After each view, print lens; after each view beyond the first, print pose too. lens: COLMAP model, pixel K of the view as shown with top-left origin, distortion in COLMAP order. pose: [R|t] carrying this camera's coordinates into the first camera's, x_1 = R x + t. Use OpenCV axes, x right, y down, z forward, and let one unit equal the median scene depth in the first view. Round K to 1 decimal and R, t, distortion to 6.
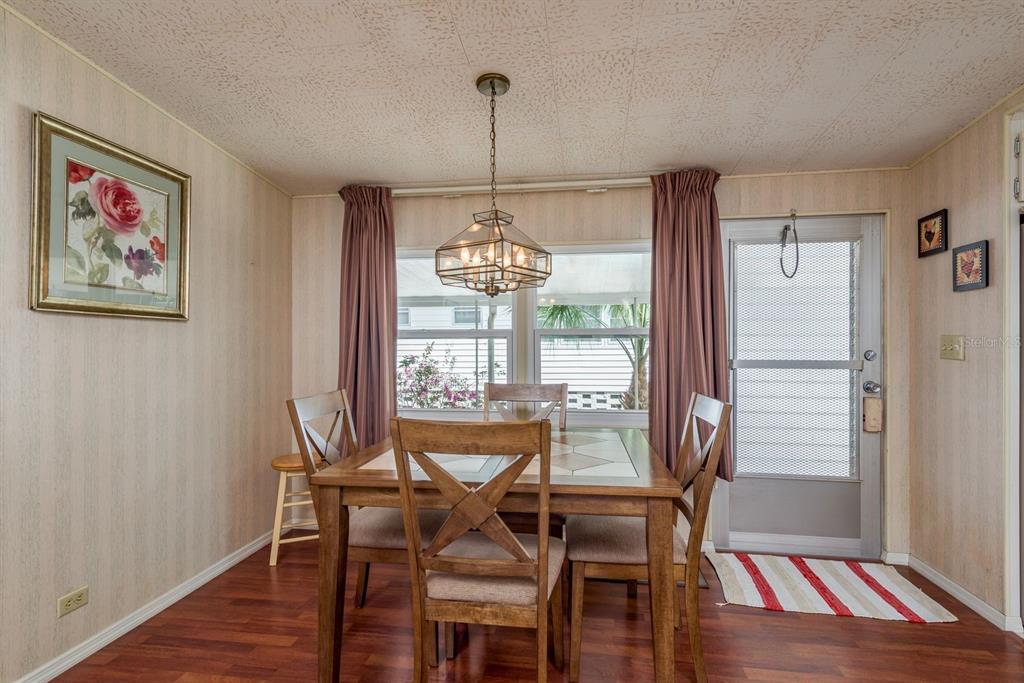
lens RADIAL K [[510.3, 0, 511.0], [0, 510.3, 350.4], [0, 0, 1]] dist [0.011883, -0.000961]
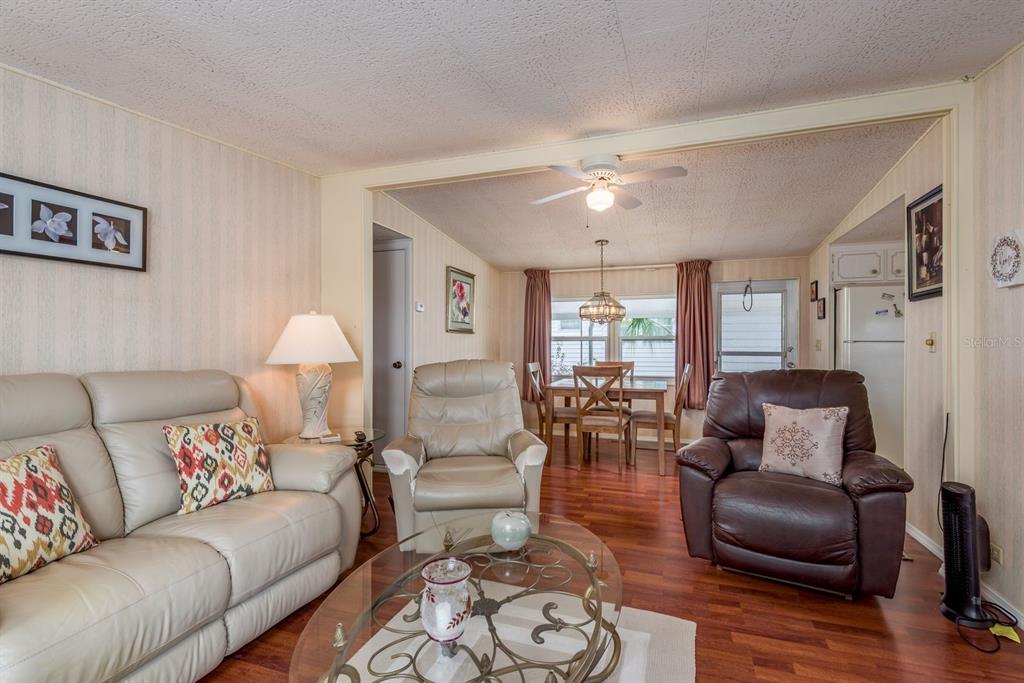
lens RADIAL K [[510.3, 0, 511.0], [0, 510.3, 350.4], [0, 0, 1]] dist [0.011883, -0.000961]
pose [[0.985367, 0.002932, -0.170419, -0.033602], [-0.003708, 0.999984, -0.004232, 0.026037], [0.170404, 0.004802, 0.985363, -1.154026]]
